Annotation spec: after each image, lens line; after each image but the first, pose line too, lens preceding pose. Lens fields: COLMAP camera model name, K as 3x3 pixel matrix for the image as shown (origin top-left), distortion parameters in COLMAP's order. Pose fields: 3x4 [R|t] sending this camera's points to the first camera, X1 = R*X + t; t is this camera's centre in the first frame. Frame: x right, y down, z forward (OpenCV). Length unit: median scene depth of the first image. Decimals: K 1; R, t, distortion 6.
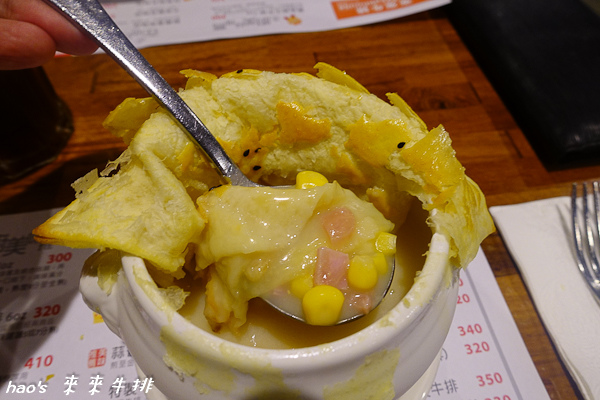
lens RADIAL K [[416.2, 0, 315.2], [0, 416.2, 200.6], [0, 0, 1]] dist [0.002733, -0.008050]
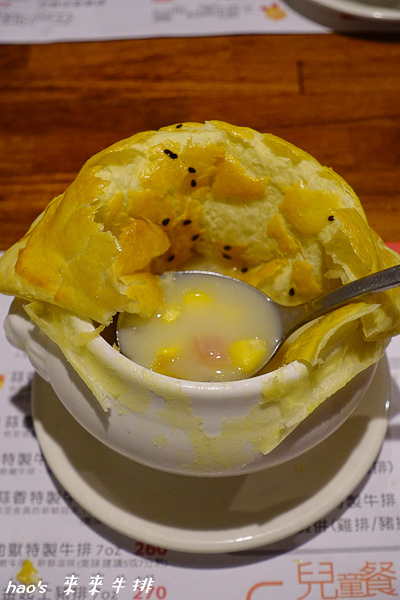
lens RADIAL K [[994.8, 0, 200.6], [0, 994.8, 301.6], [0, 0, 1]] dist [-0.160128, 0.000000]
pose [[0.984007, 0.098561, -0.148374, 0.181435], [-0.100070, 0.994977, -0.002719, 0.076353], [0.147361, 0.017523, 0.988928, -0.910522]]
